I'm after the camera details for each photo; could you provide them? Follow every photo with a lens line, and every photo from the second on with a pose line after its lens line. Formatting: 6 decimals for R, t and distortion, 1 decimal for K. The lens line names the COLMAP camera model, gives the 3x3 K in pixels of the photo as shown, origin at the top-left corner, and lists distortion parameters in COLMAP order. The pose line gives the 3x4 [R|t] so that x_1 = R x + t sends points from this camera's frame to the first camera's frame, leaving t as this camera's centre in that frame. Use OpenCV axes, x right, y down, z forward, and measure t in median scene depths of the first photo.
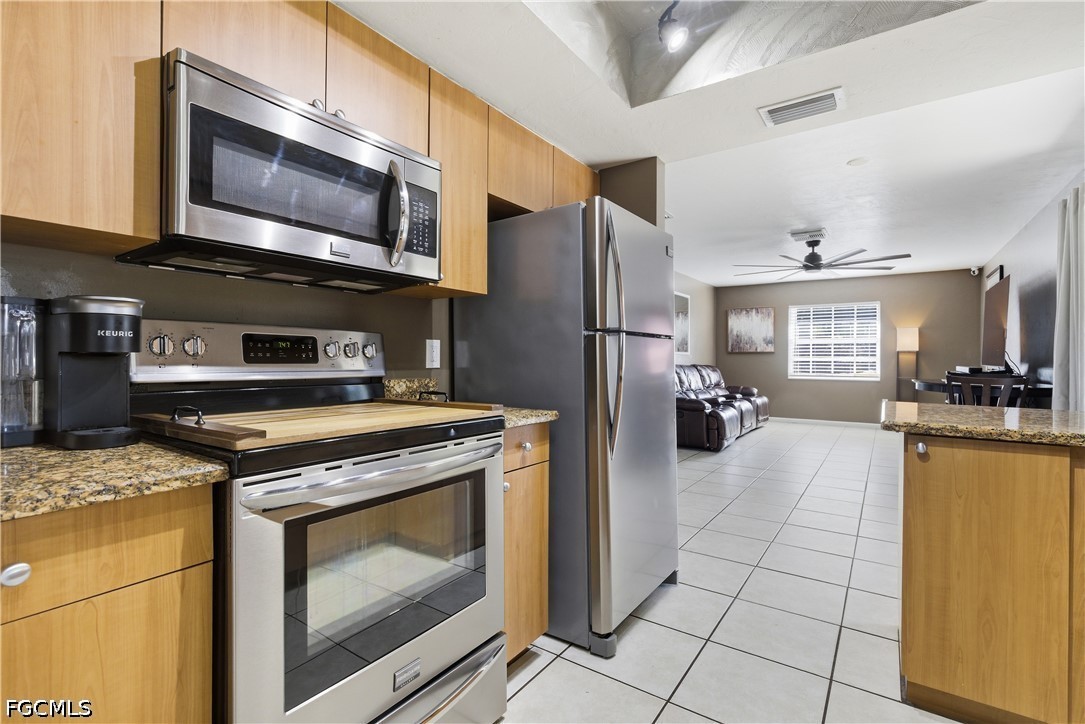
lens RADIAL K [[496.8, 0, 542.5], [0, 496.8, 362.0], [0, 0, 1]] dist [-0.001089, -0.000060]
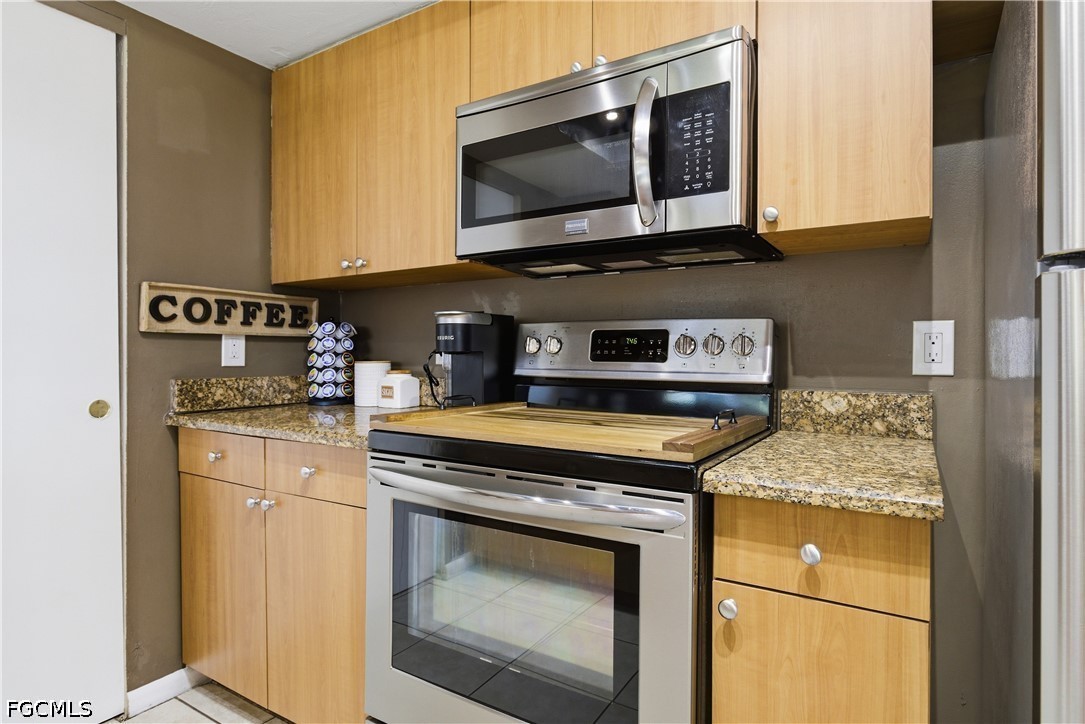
lens RADIAL K [[582.9, 0, 544.2], [0, 582.9, 359.9], [0, 0, 1]] dist [-0.003416, 0.000197]
pose [[0.053966, 0.006334, -0.998523, 0.496017], [-0.009082, 0.999942, 0.005852, -0.004714], [0.998501, 0.008753, 0.054020, 0.760874]]
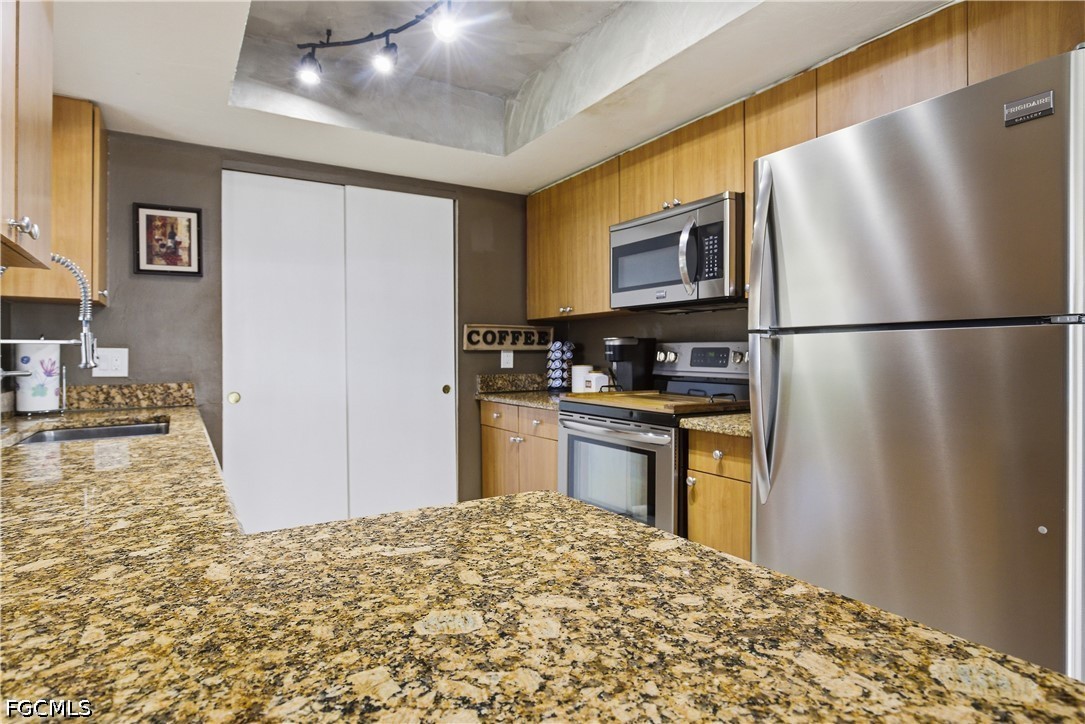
lens RADIAL K [[582.9, 0, 544.2], [0, 582.9, 359.9], [0, 0, 1]] dist [-0.003416, 0.000197]
pose [[-0.396119, 0.006522, -0.918176, 1.221086], [-0.004493, 0.999949, 0.009041, -0.030005], [0.918188, 0.007706, -0.396070, 1.187101]]
